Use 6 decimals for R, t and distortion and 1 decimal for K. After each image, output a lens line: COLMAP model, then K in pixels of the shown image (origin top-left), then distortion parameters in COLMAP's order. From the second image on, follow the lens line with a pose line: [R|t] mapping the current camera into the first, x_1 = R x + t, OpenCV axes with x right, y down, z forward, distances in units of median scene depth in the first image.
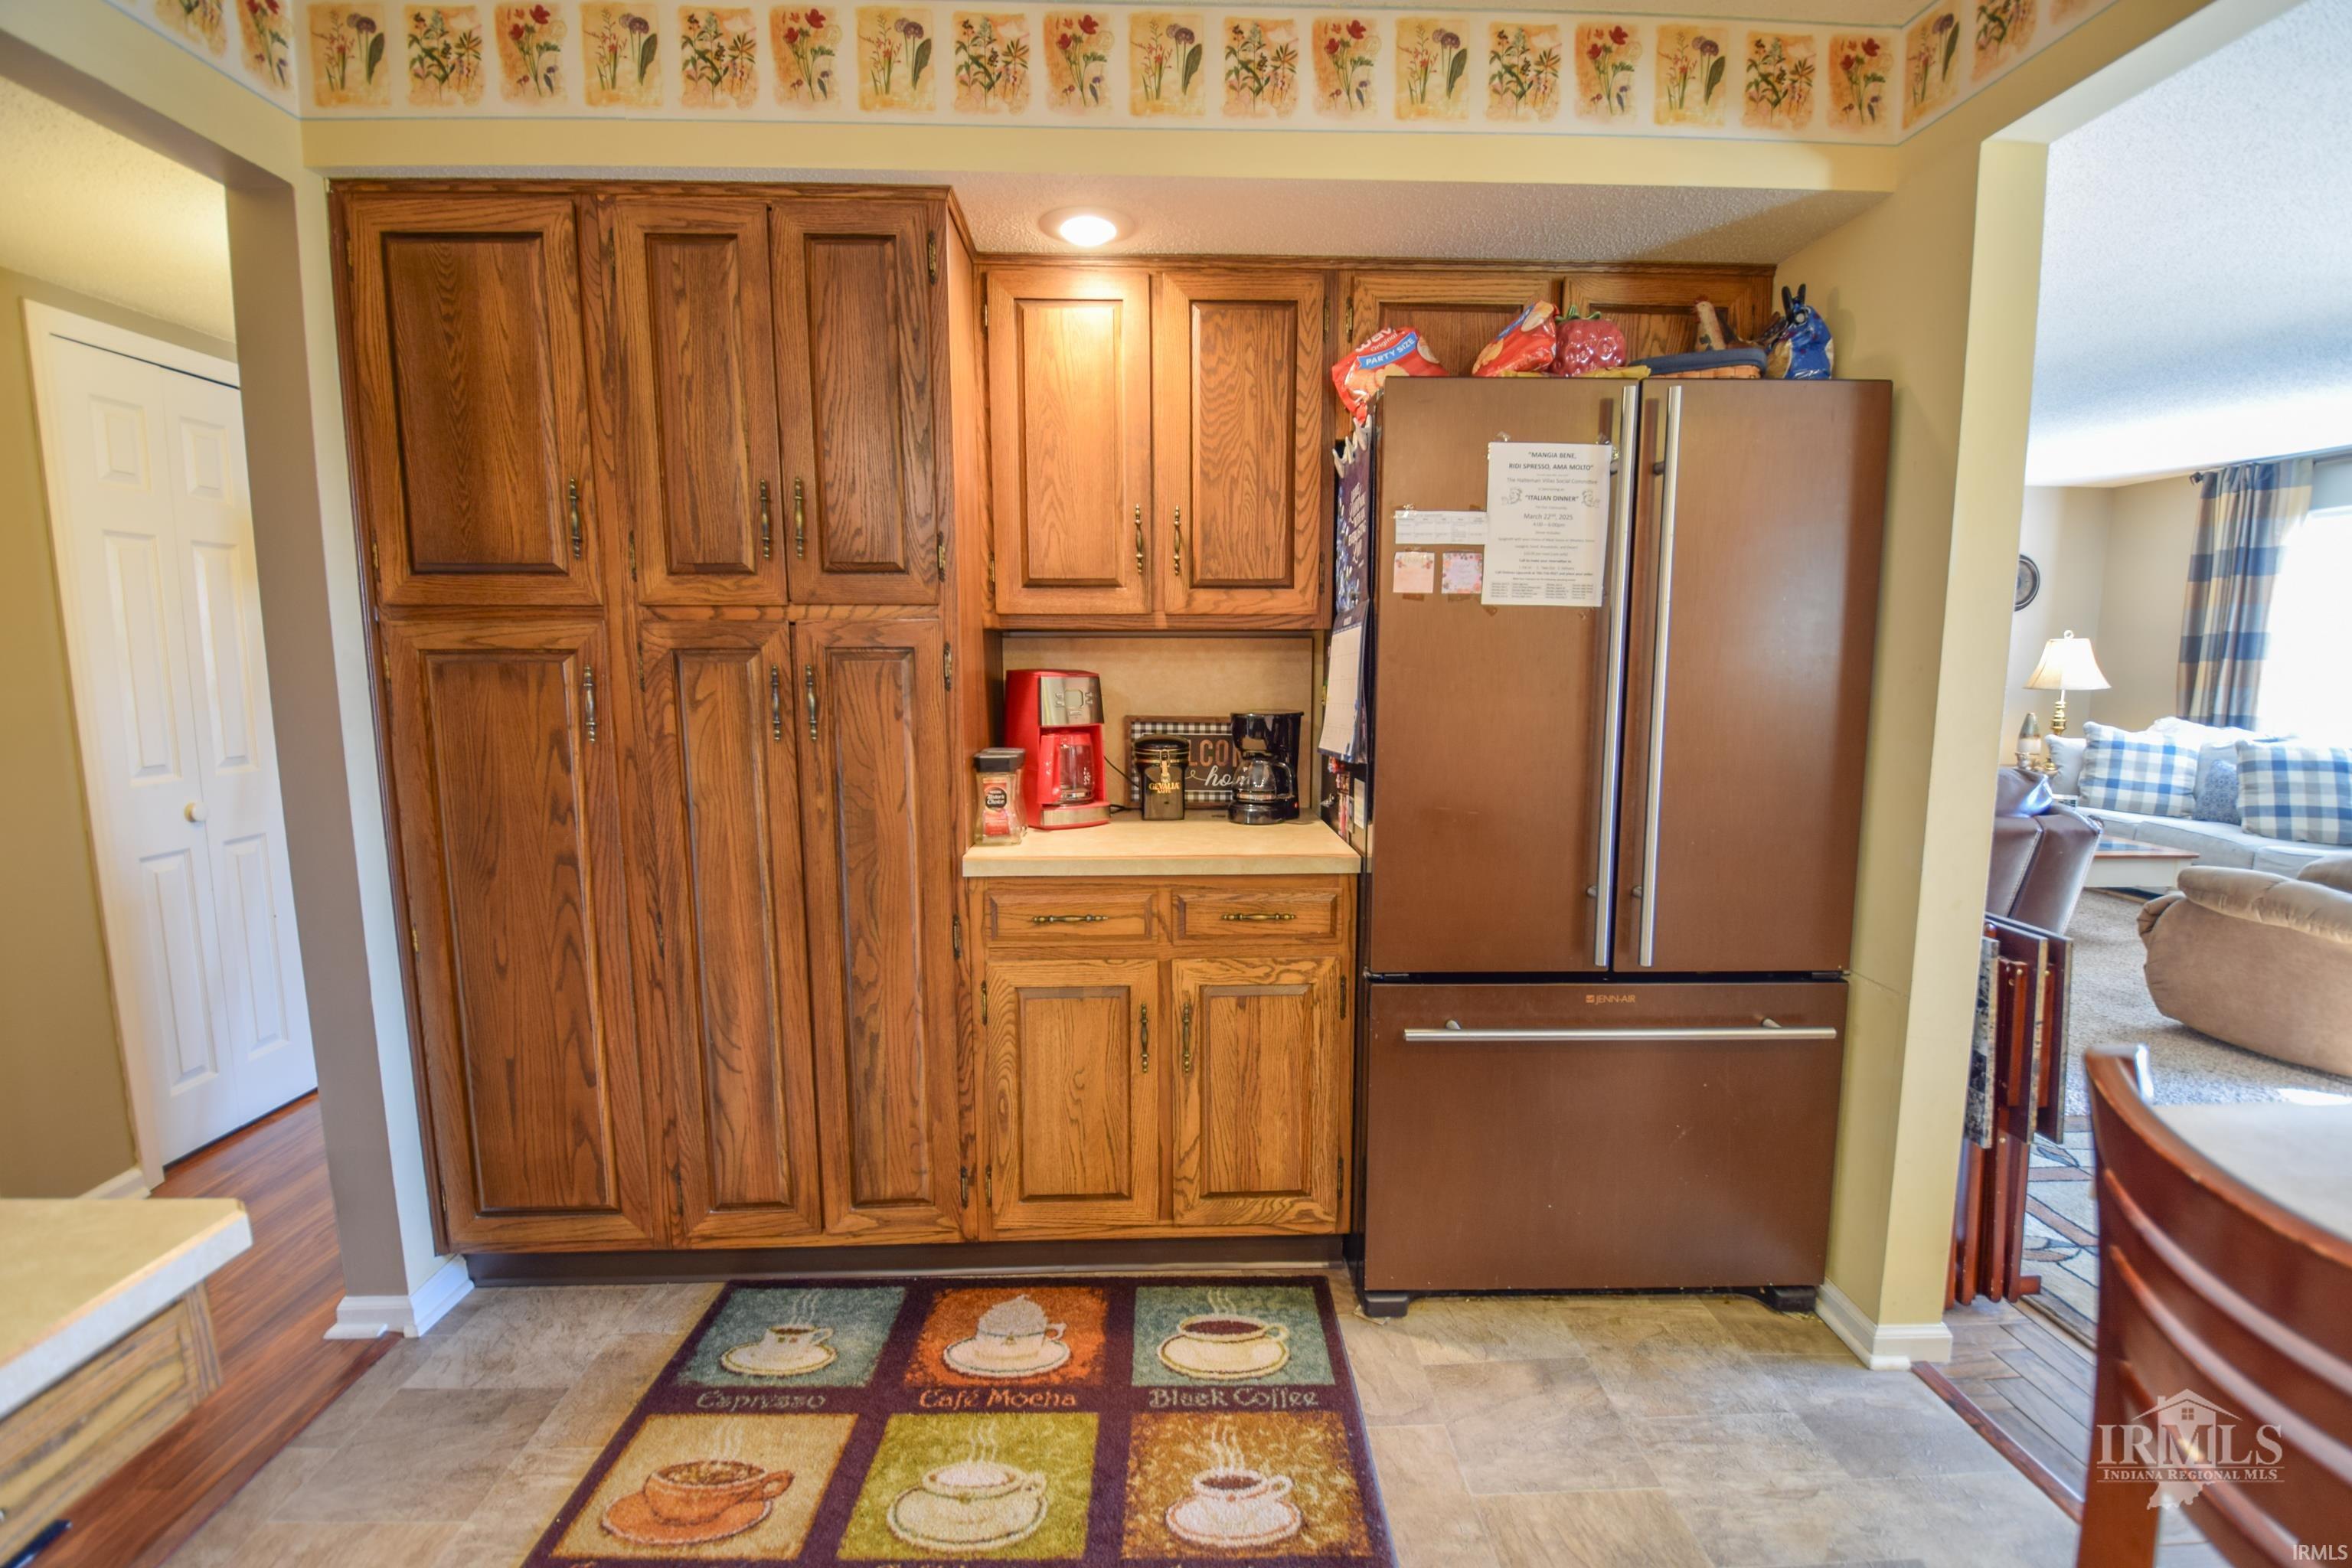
lens RADIAL K [[1026.3, 0, 1190.1], [0, 1026.3, 794.6], [0, 0, 1]] dist [0.019960, -0.026188]
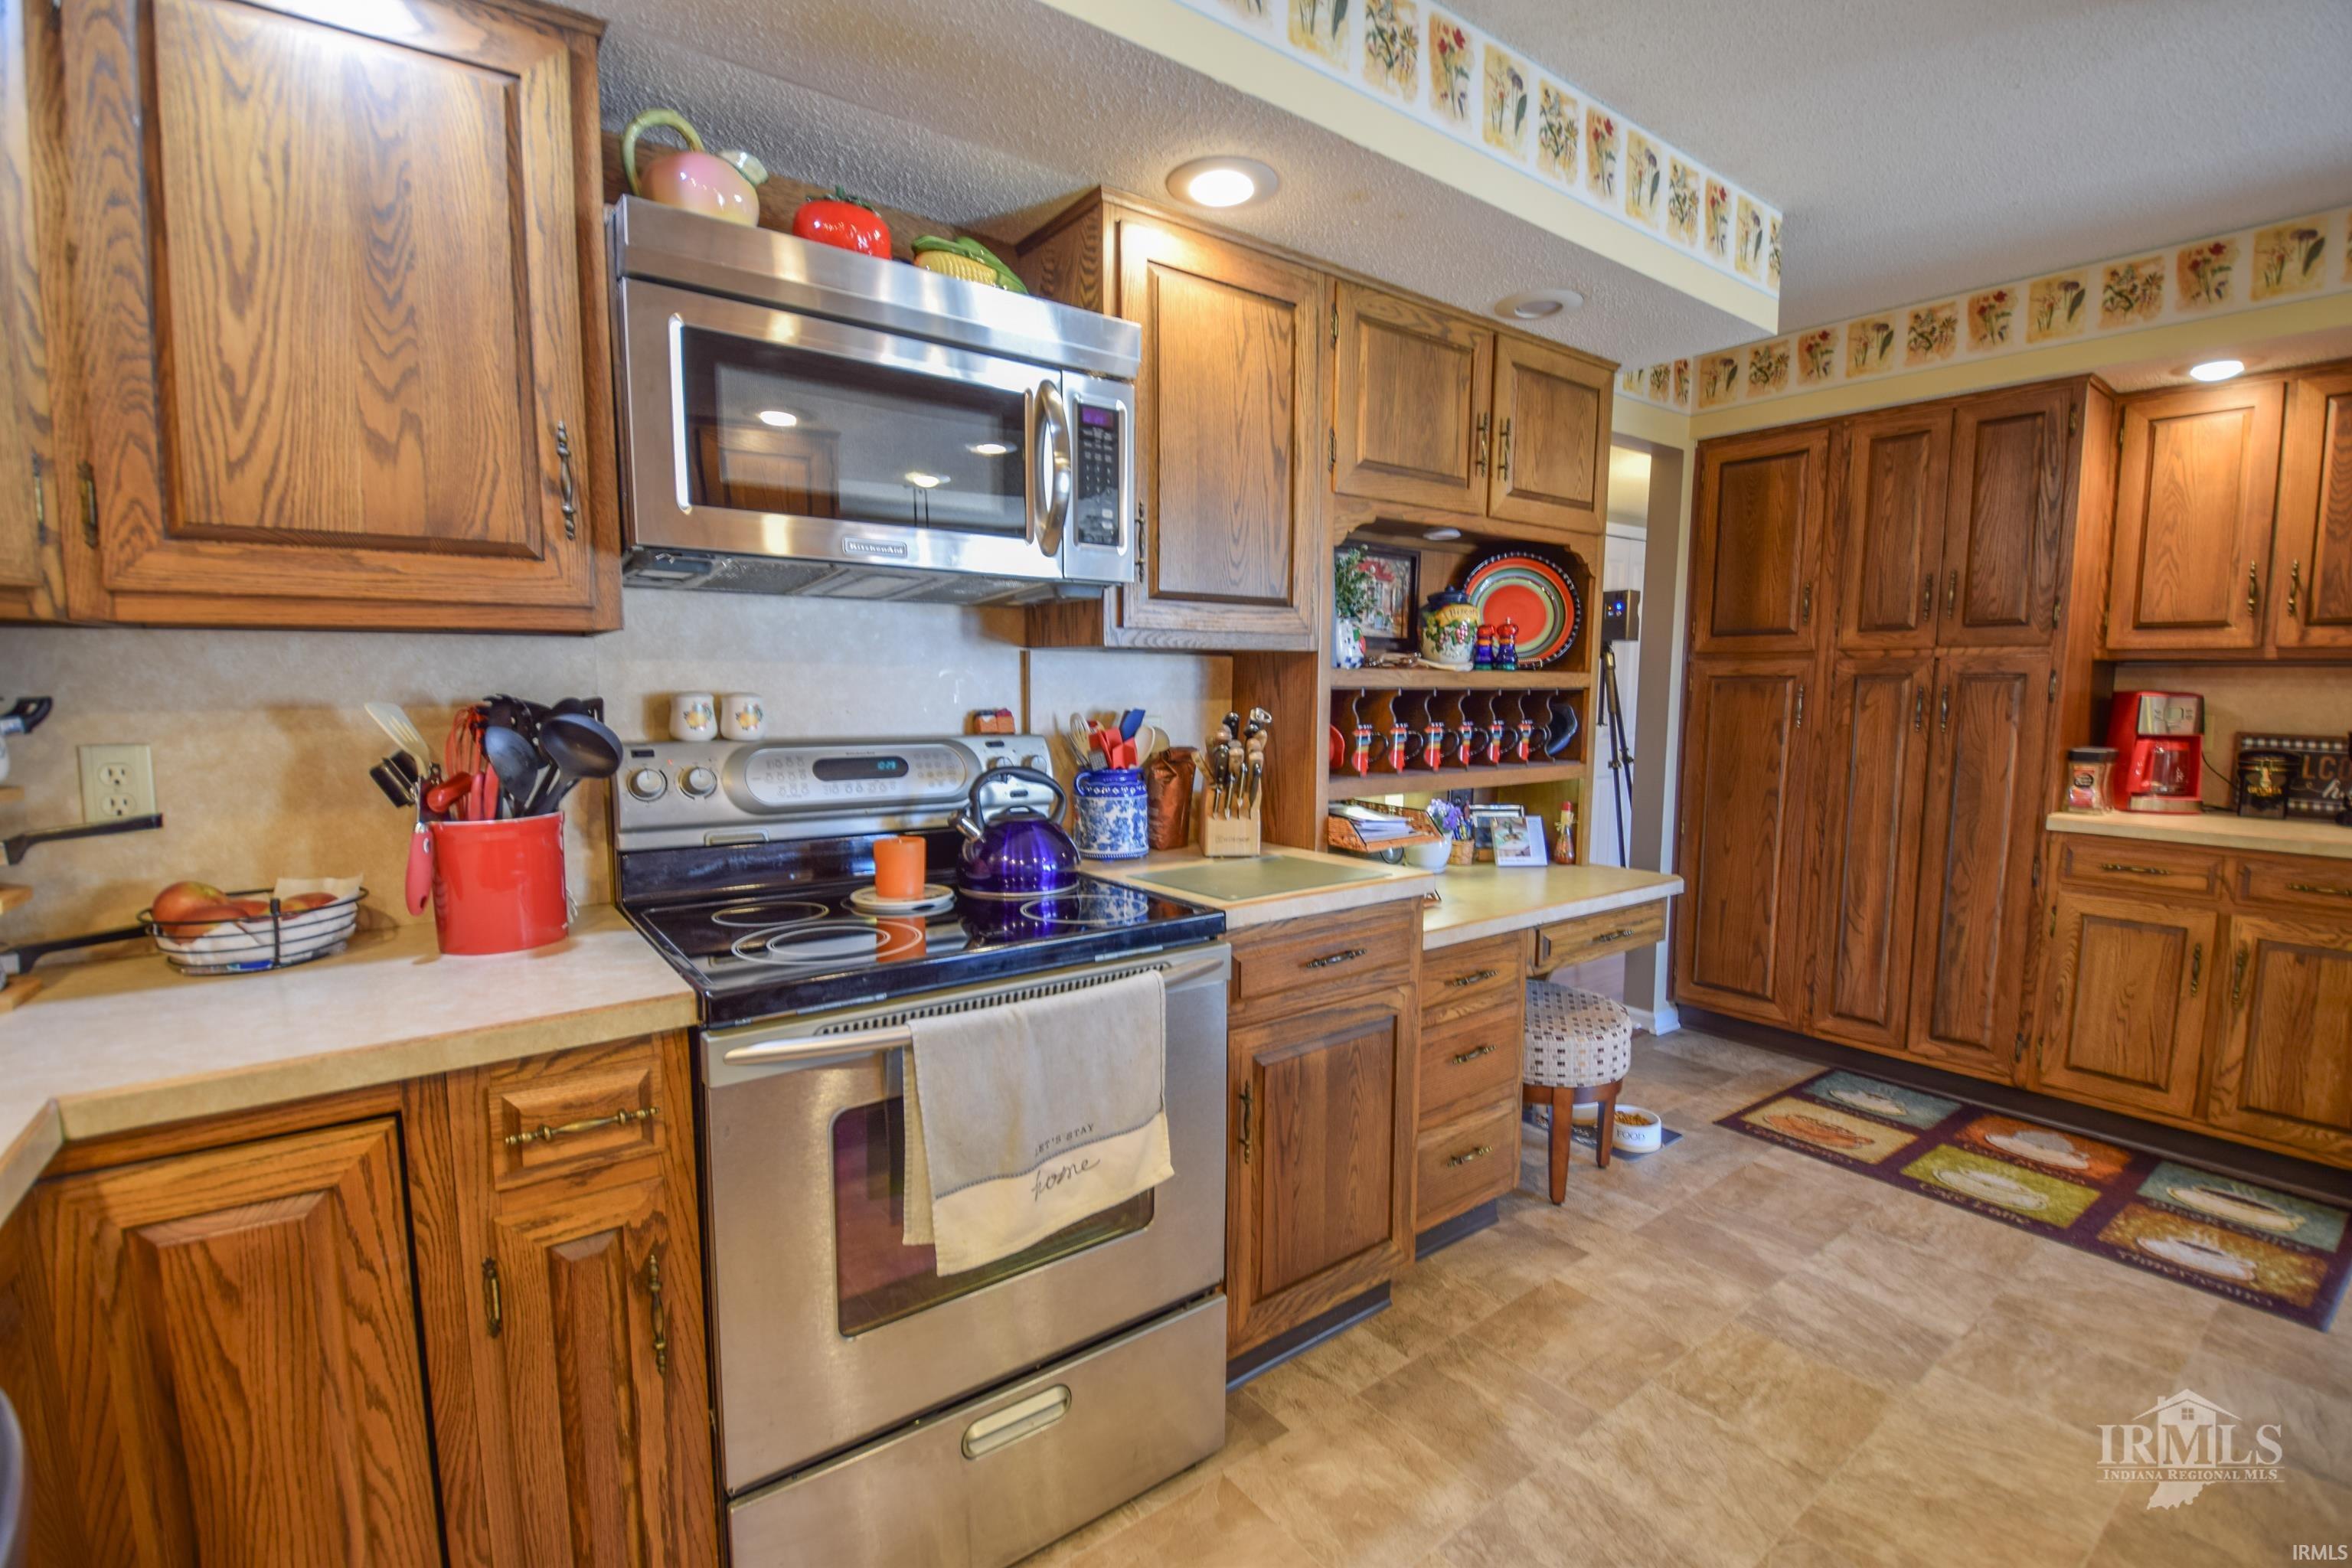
lens RADIAL K [[1026.3, 0, 1190.1], [0, 1026.3, 794.6], [0, 0, 1]] dist [0.019960, -0.026188]
pose [[0.568999, 0.092146, -0.817159, 0.272622], [-0.112929, 0.993043, 0.033345, 0.117733], [0.814547, 0.073307, 0.575447, -0.827789]]
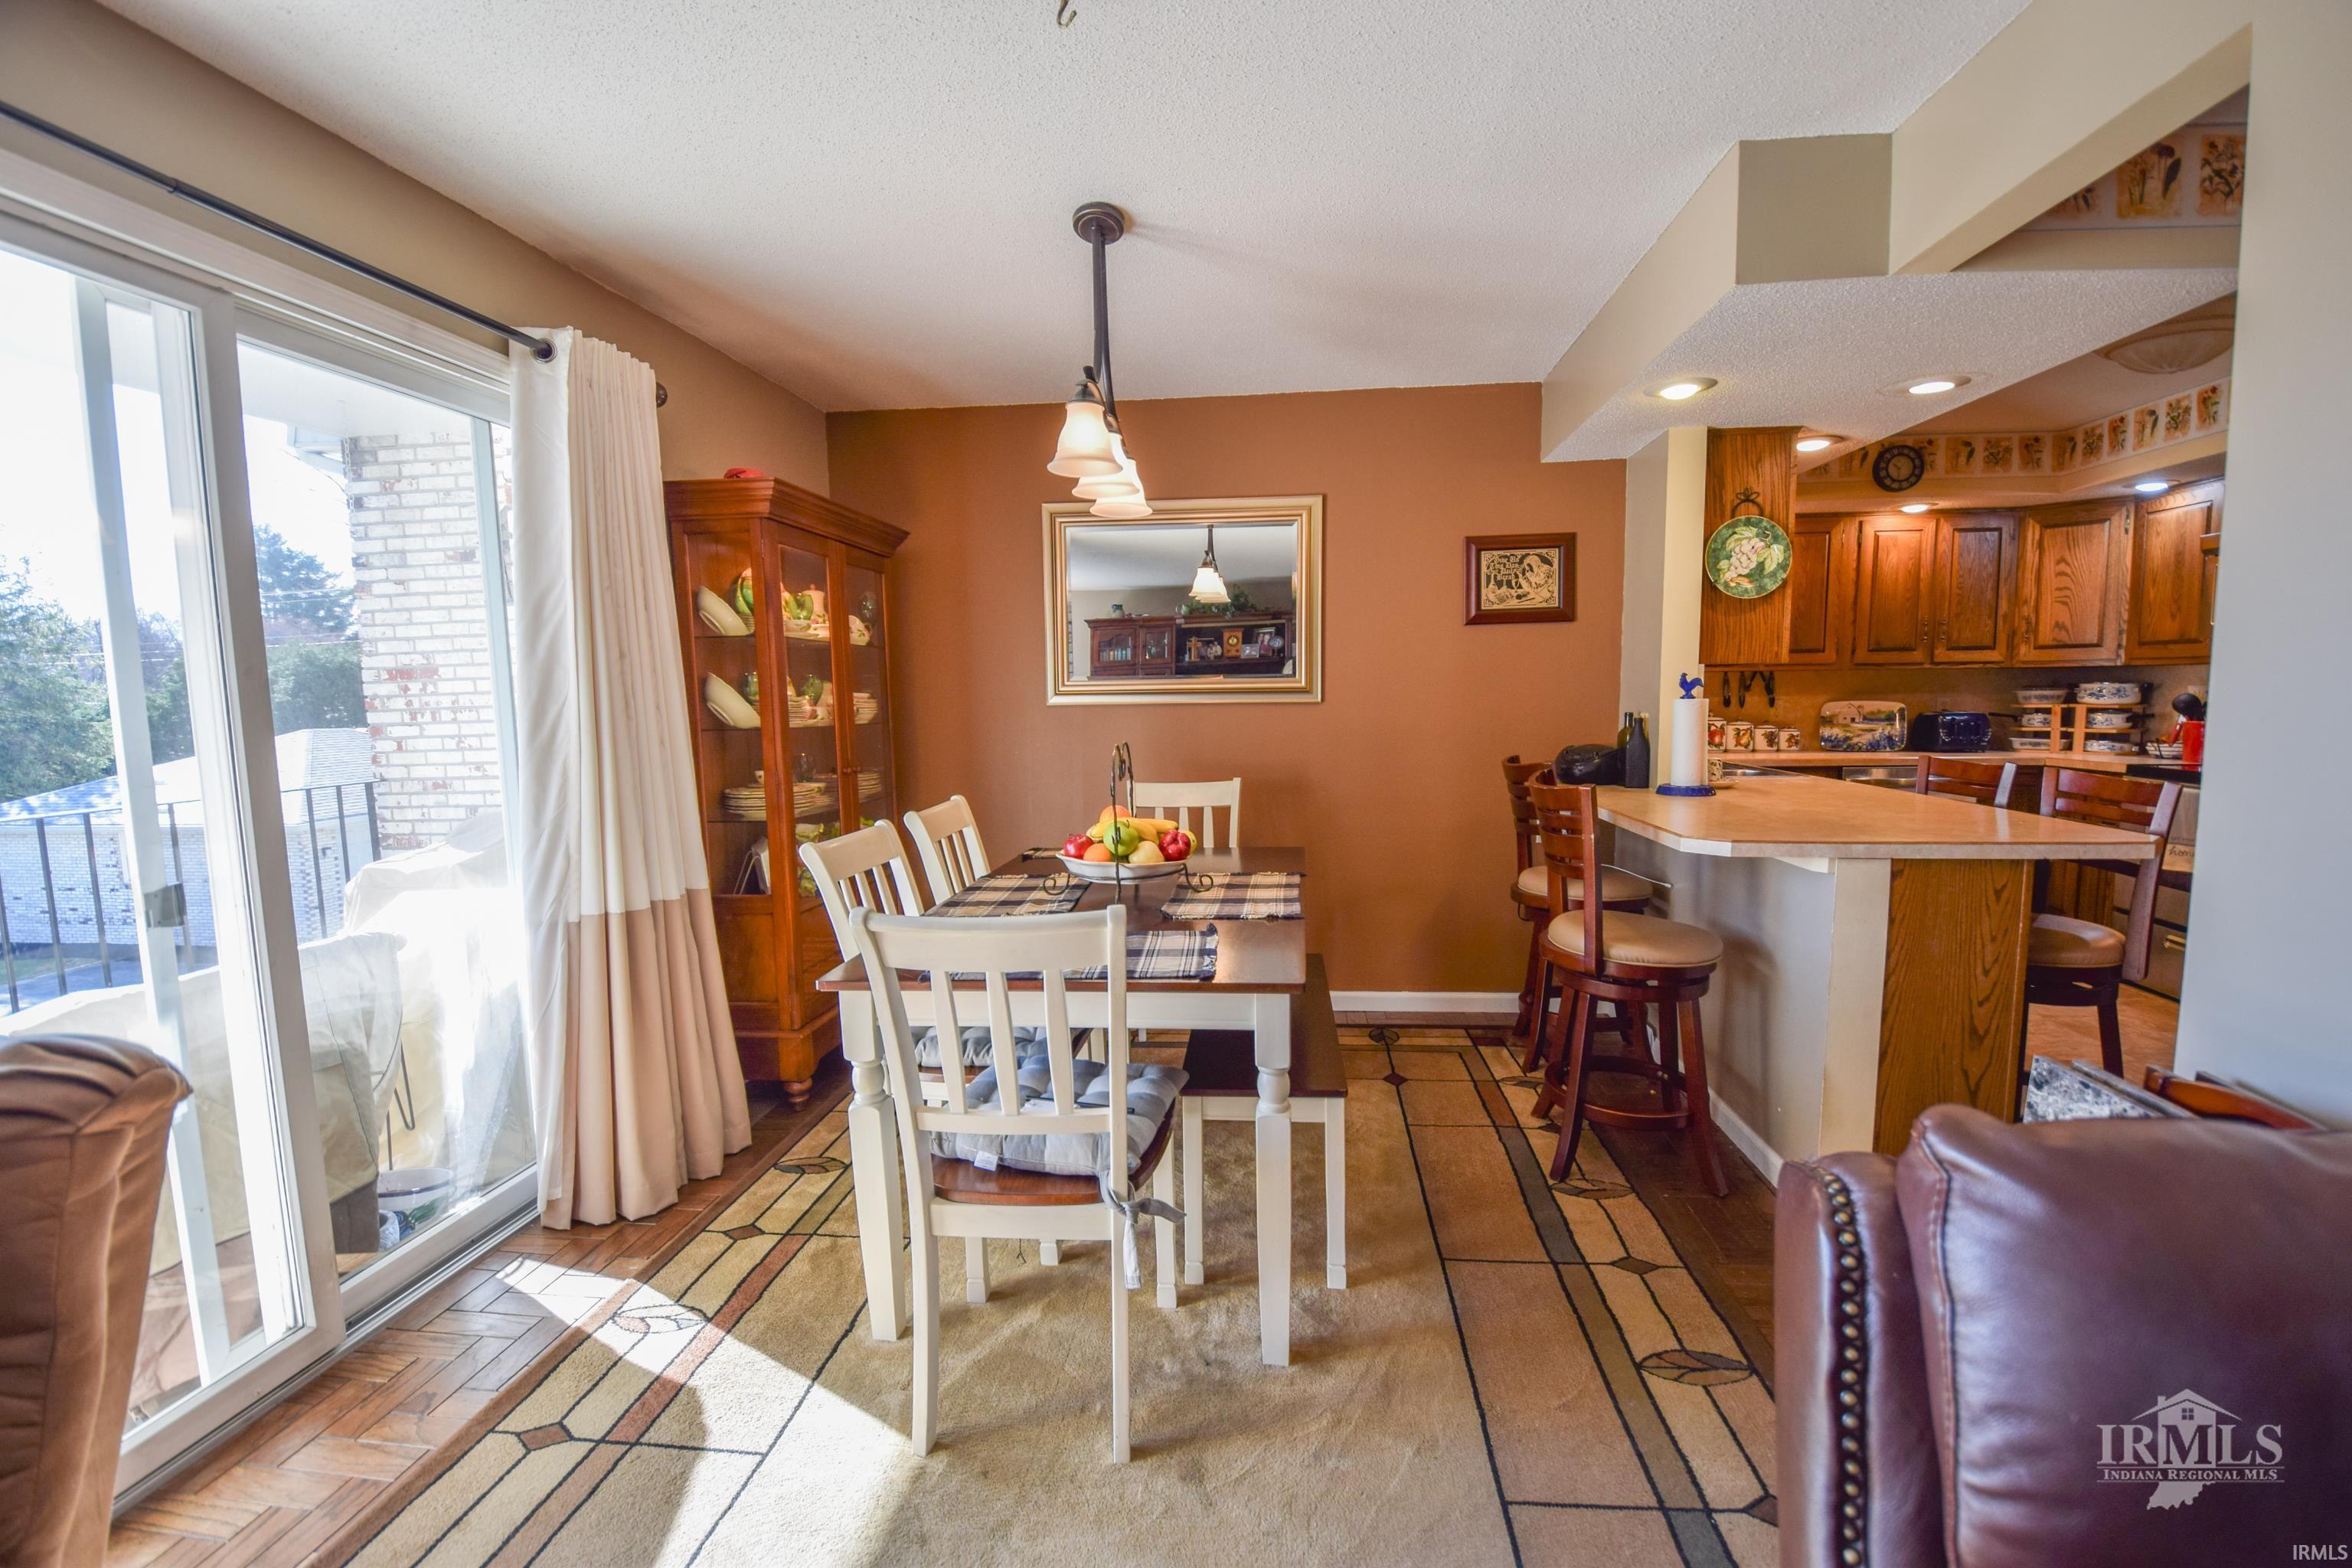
lens RADIAL K [[1026.3, 0, 1190.1], [0, 1026.3, 794.6], [0, 0, 1]] dist [0.019960, -0.026188]
pose [[-0.988875, -0.001458, 0.148739, 1.271160], [0.033429, 0.972195, 0.231774, -0.218947], [-0.144941, 0.234168, -0.961331, 1.646775]]
